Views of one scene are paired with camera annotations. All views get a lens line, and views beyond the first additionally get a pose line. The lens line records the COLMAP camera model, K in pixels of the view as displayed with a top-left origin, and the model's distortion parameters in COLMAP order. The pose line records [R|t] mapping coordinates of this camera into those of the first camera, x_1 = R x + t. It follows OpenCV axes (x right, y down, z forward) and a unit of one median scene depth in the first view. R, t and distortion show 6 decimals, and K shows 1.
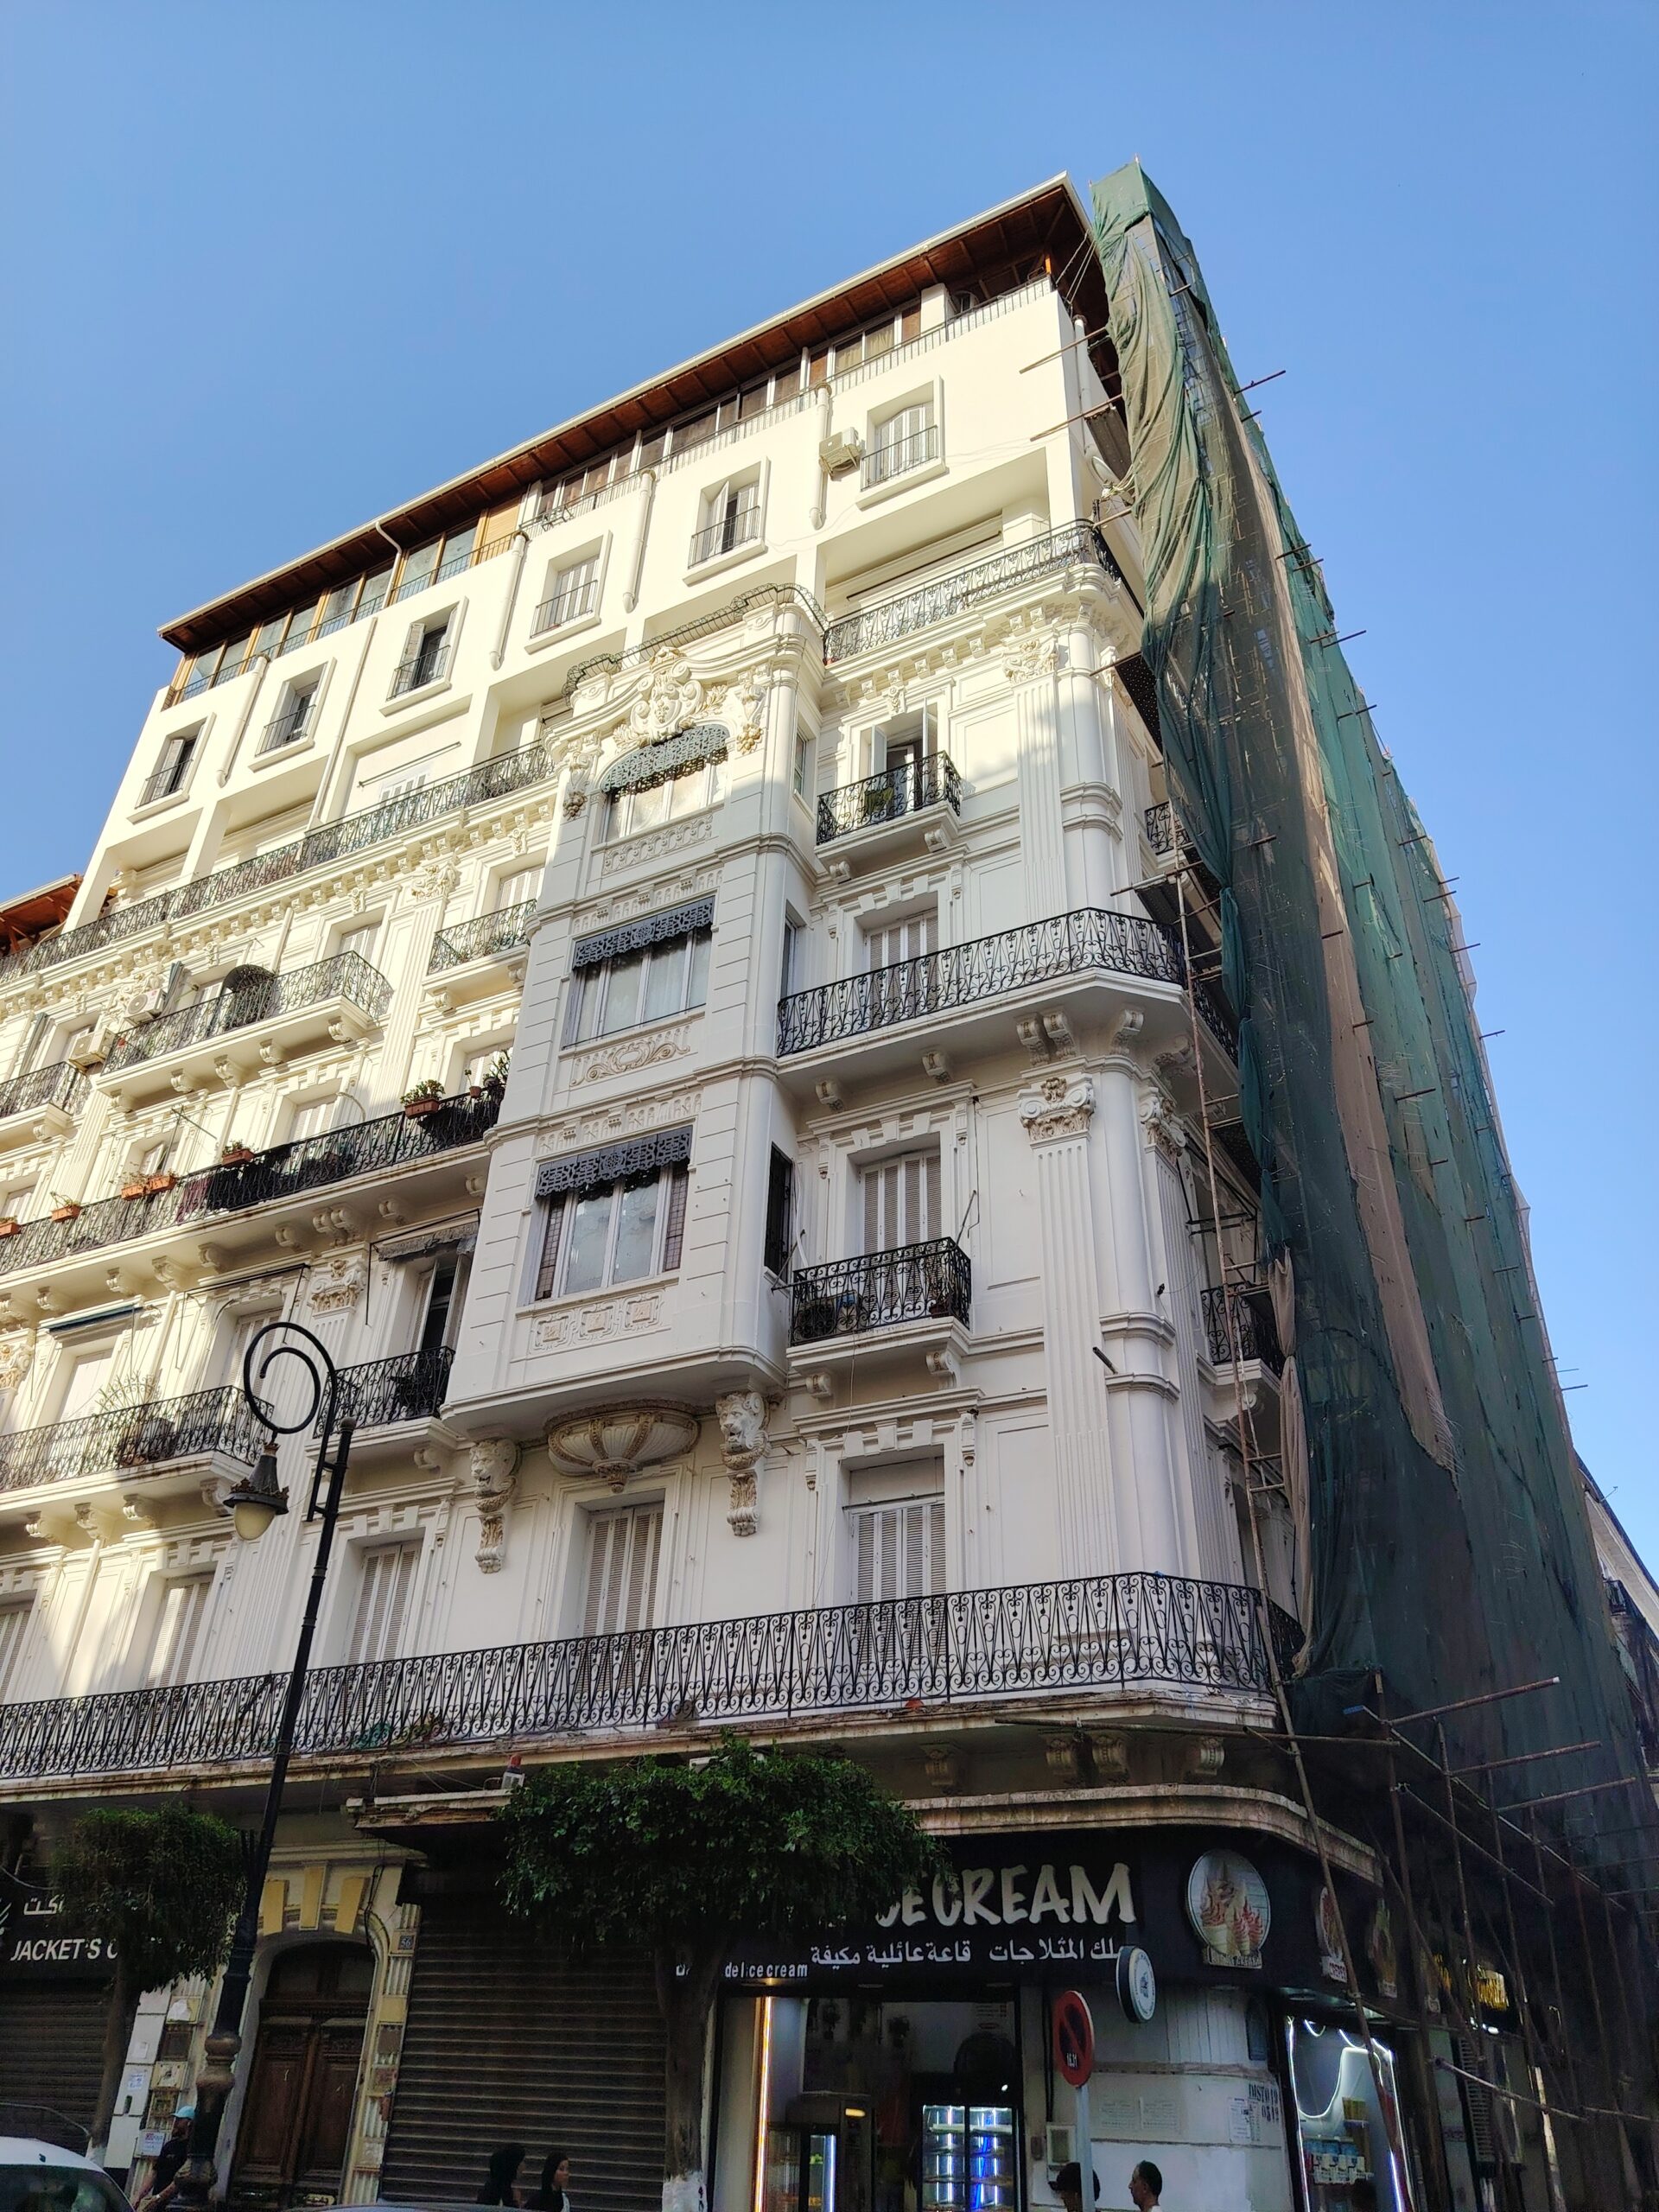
lens RADIAL K [[1576.0, 0, 835.6], [0, 1576.0, 1073.1], [0, 0, 1]] dist [0.059087, -0.086052]
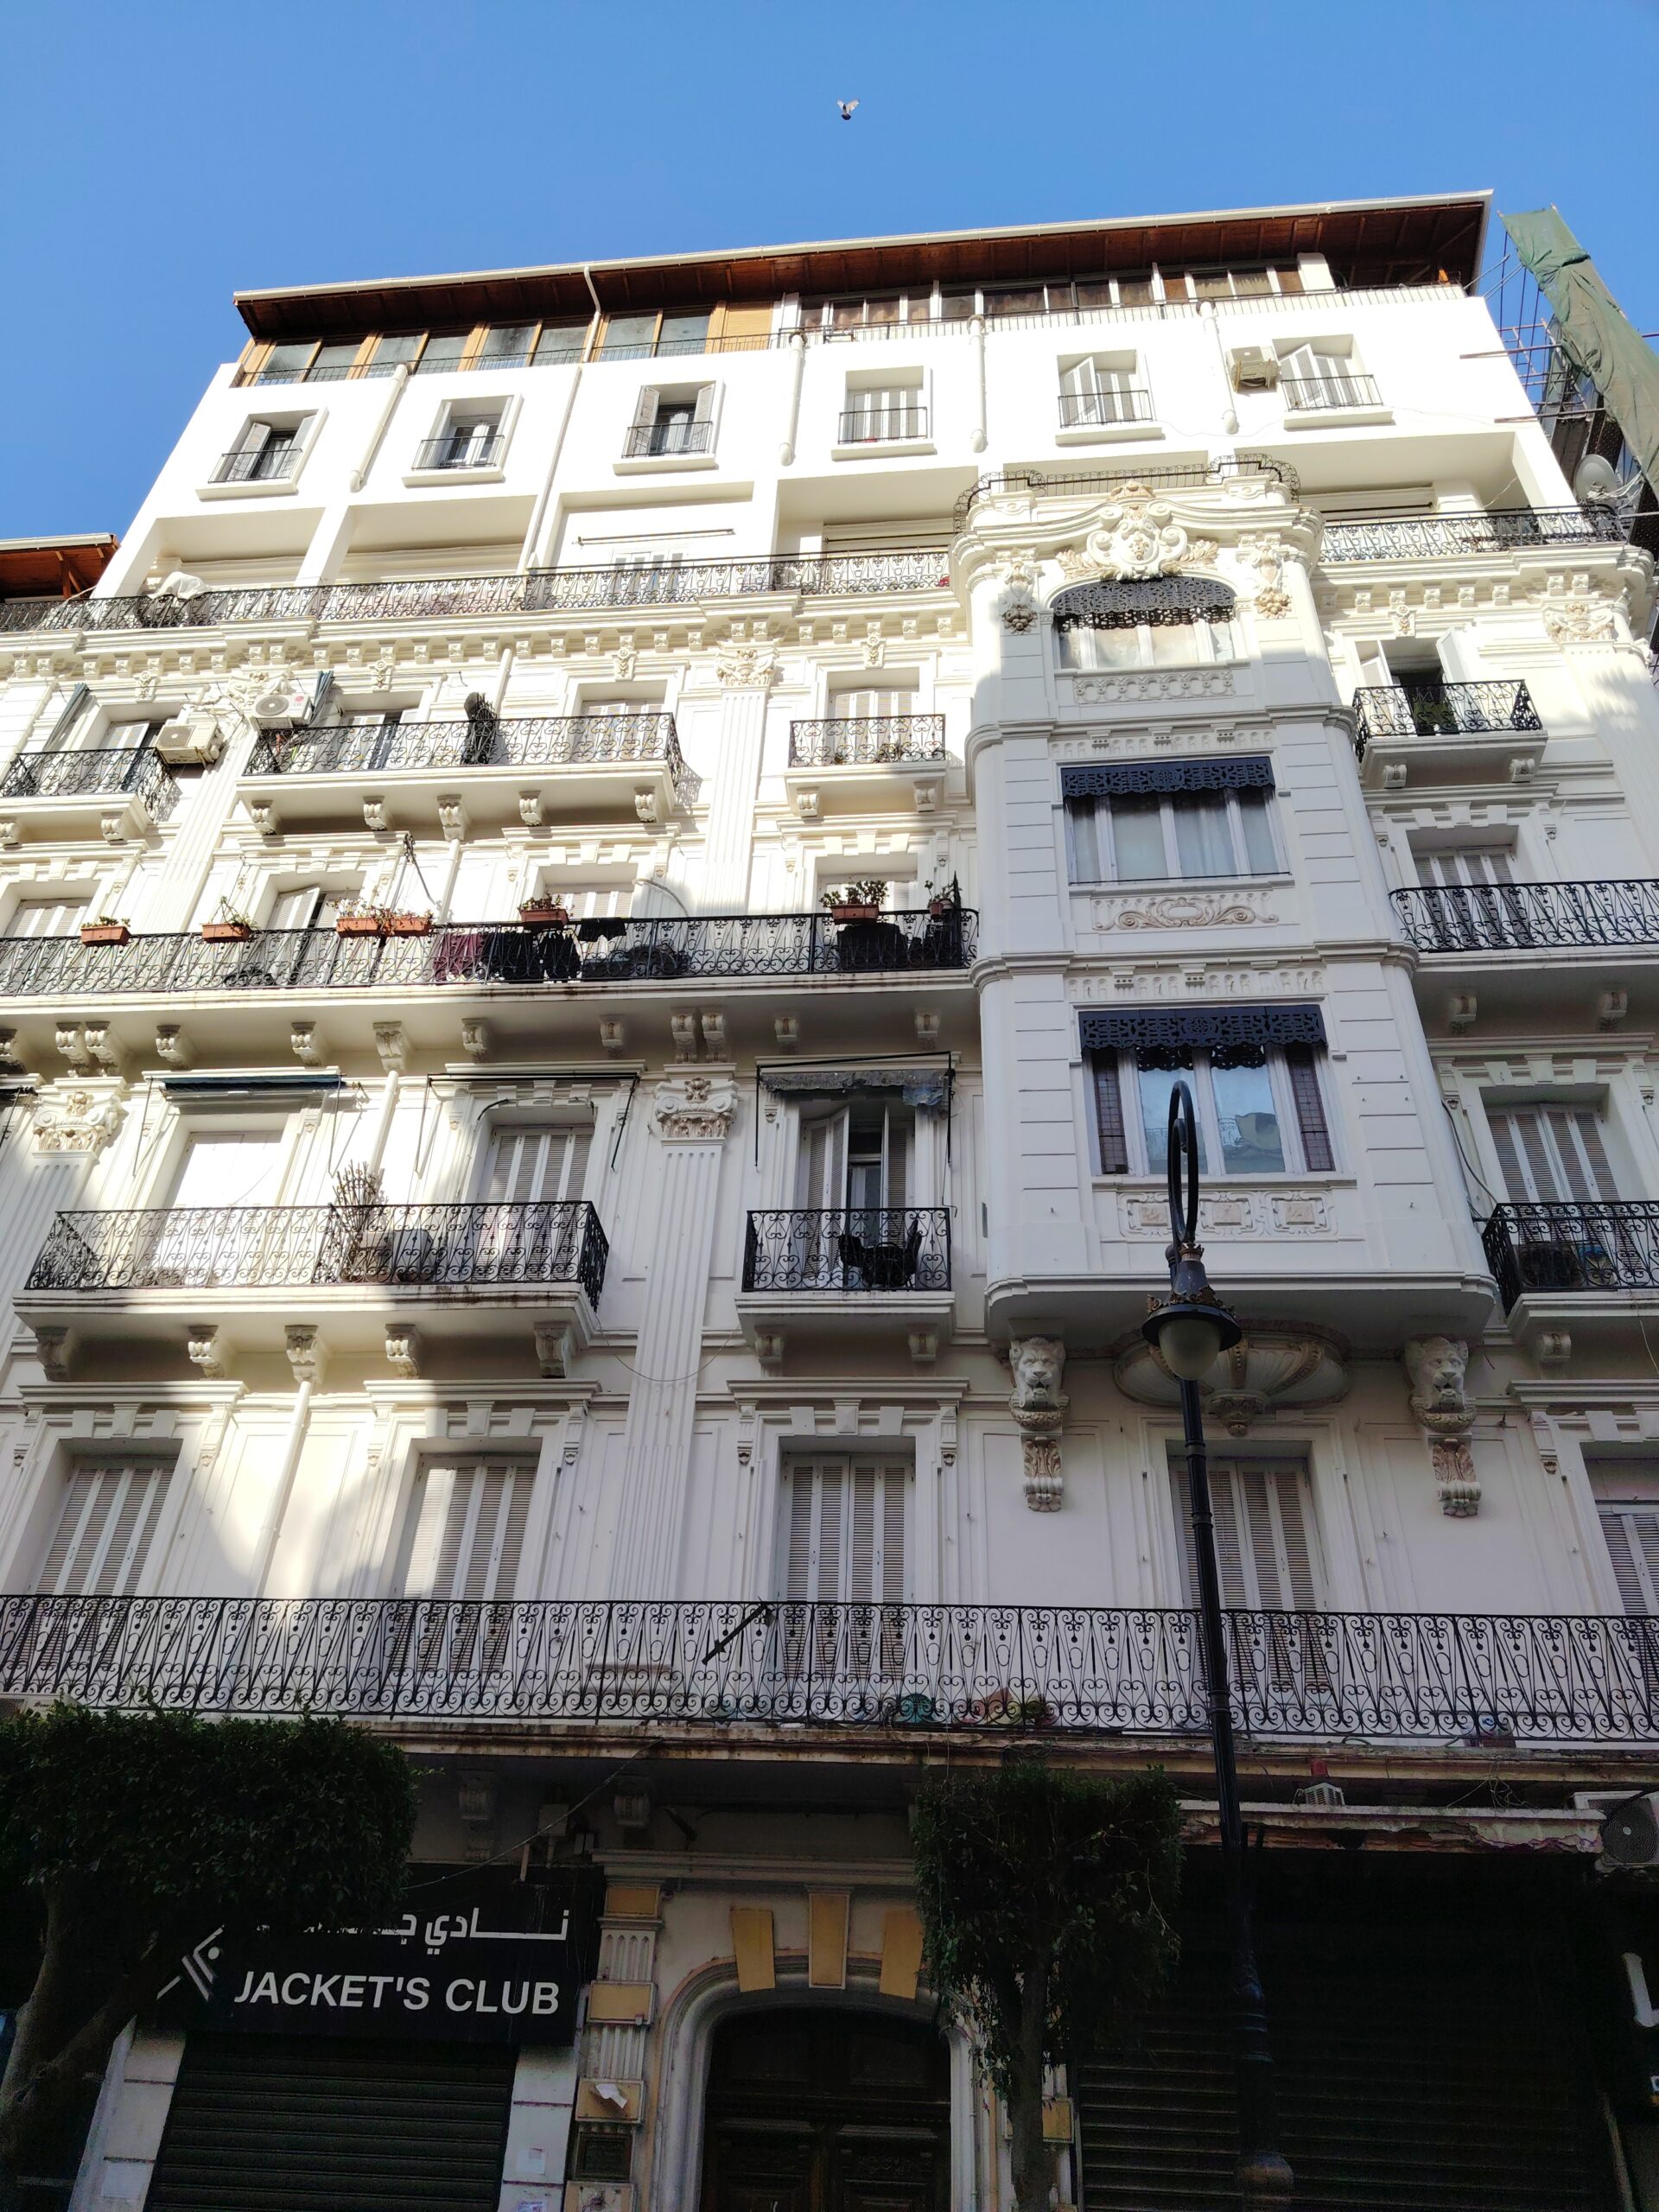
lens RADIAL K [[1562.8, 0, 829.5], [0, 1562.8, 1106.0], [0, 0, 1]] dist [0.095922, -0.152683]
pose [[0.926146, 0.240763, 0.290323, -0.476999], [-0.227601, 0.970559, -0.078818, 0.178502], [-0.300752, 0.006919, 0.953677, 0.279204]]
